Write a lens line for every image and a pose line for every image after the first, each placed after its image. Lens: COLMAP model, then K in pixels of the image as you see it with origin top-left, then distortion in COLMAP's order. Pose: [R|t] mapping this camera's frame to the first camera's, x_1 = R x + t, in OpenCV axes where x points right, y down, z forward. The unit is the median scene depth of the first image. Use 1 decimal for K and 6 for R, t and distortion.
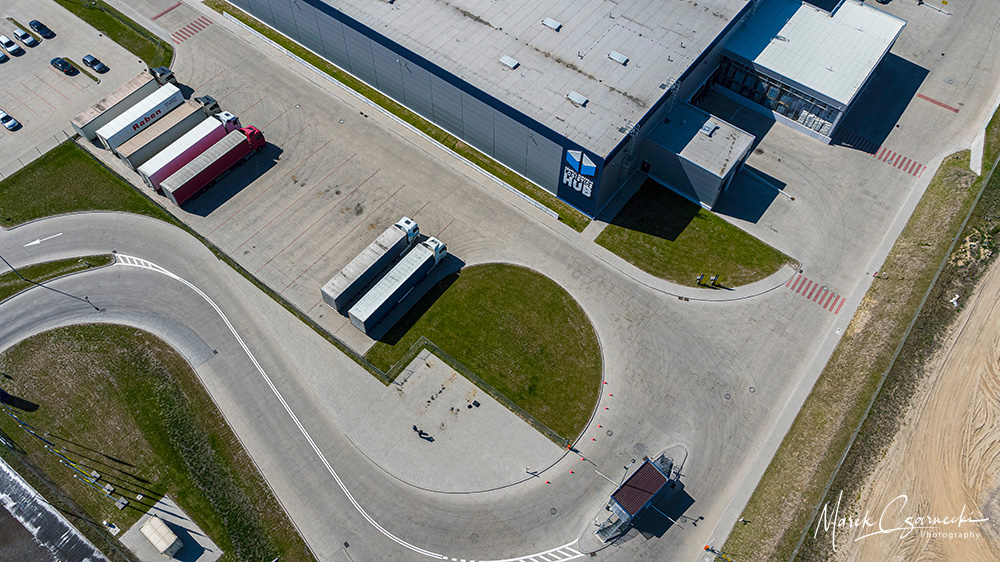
lens RADIAL K [[703.2, 0, 500.0], [0, 703.2, 281.0], [0, 0, 1]] dist [0.000422, 0.002865]
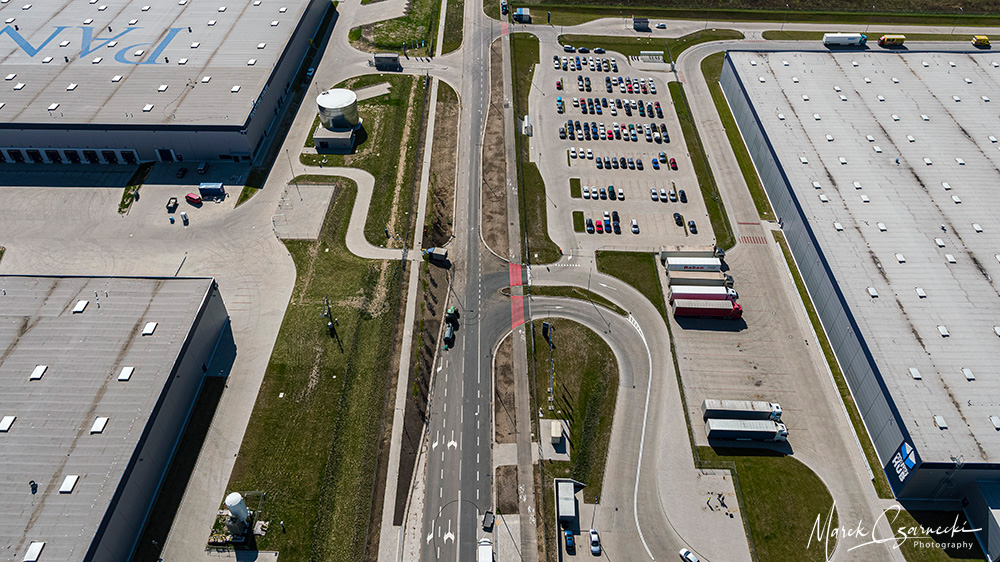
lens RADIAL K [[703.2, 0, 500.0], [0, 703.2, 281.0], [0, 0, 1]] dist [0.000422, 0.002865]
pose [[0.591231, 0.540786, -0.598328, 0.265052], [-0.677069, 0.735909, -0.003903, 0.122742], [0.438204, 0.407417, 0.801242, -0.575429]]
